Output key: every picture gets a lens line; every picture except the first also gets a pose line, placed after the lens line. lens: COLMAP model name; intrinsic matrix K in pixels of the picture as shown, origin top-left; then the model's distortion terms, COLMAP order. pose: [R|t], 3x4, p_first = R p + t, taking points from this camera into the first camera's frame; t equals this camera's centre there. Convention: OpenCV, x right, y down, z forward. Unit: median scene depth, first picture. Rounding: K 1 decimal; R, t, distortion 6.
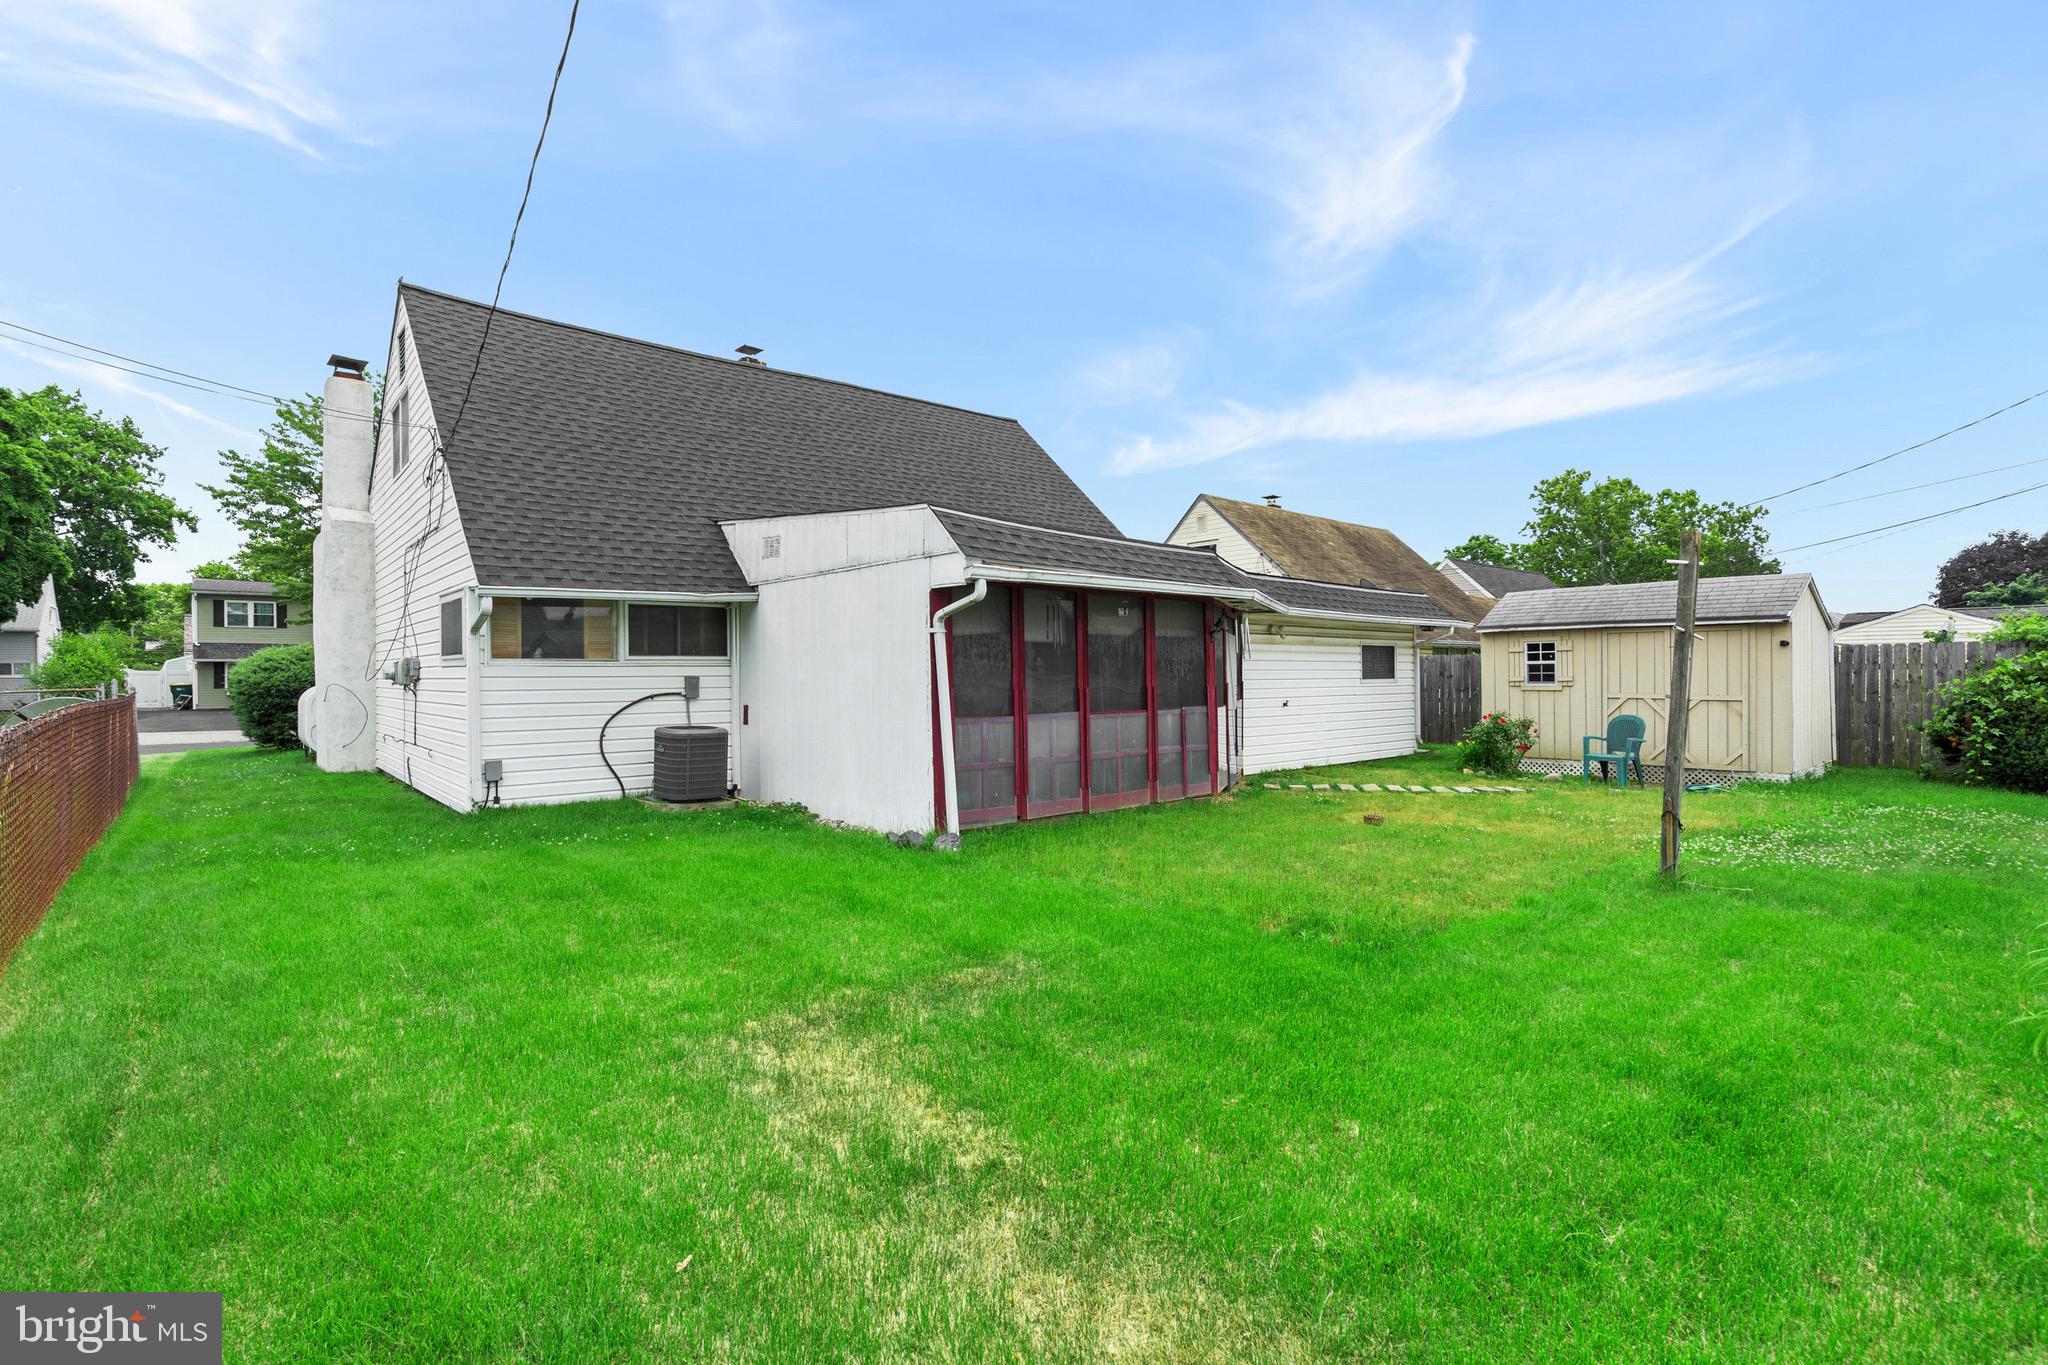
lens RADIAL K [[944.2, 0, 1025.4], [0, 944.2, 676.1], [0, 0, 1]] dist [-0.005164, 0.003146]
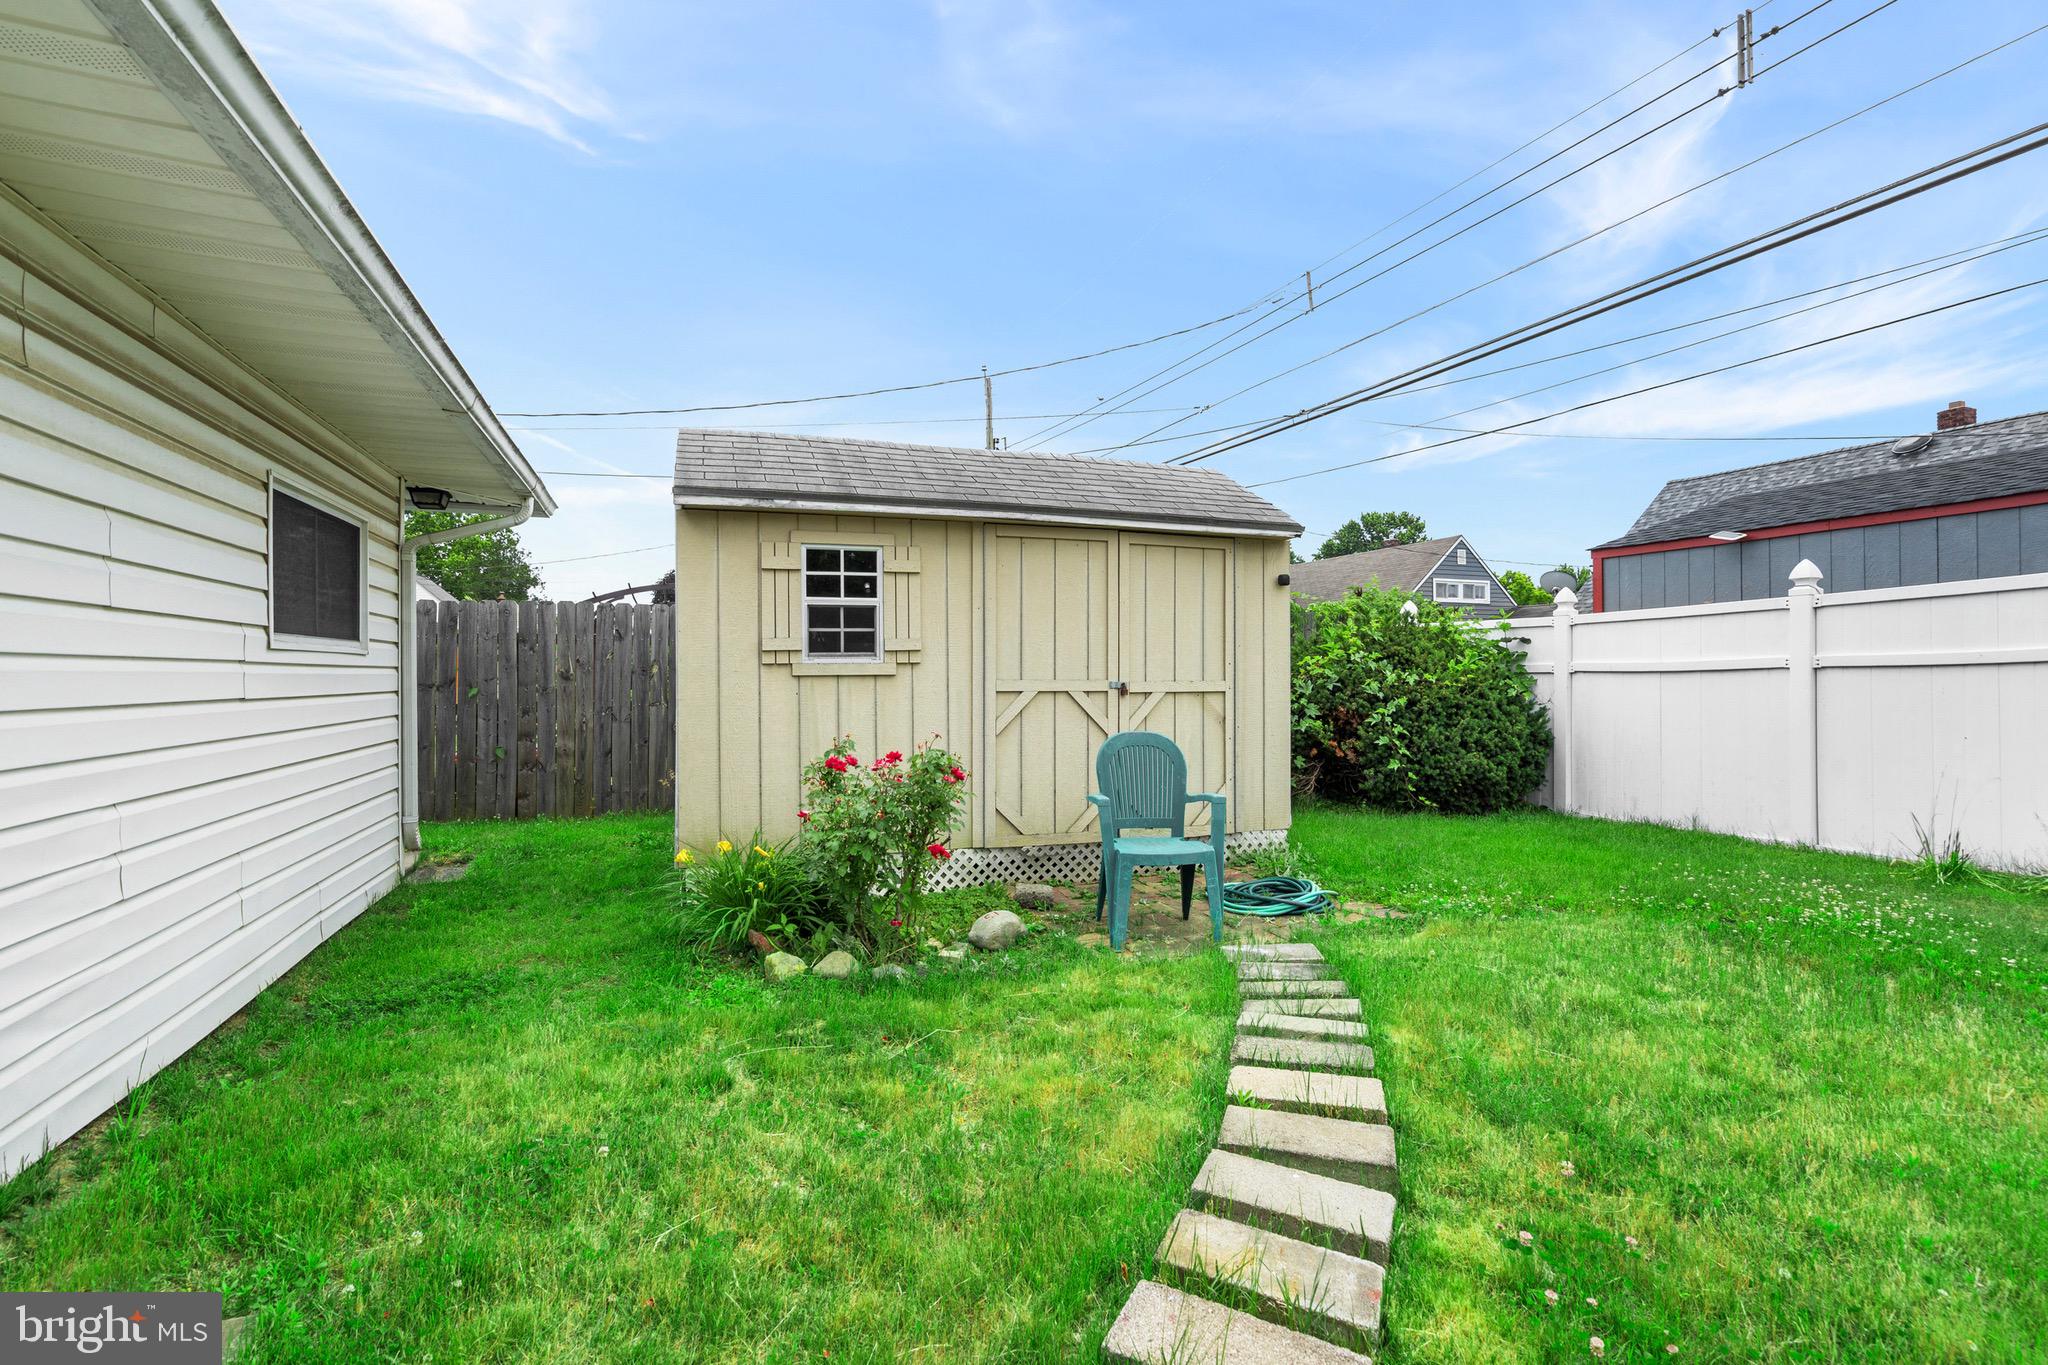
lens RADIAL K [[944.2, 0, 1015.5], [0, 944.2, 675.6], [0, 0, 1]] dist [-0.005164, 0.003146]
pose [[0.364246, 0.002731, 0.931299, 0.222078], [0.002917, 0.999987, -0.004073, 0.016449], [-0.931298, 0.004200, 0.364233, 0.792968]]
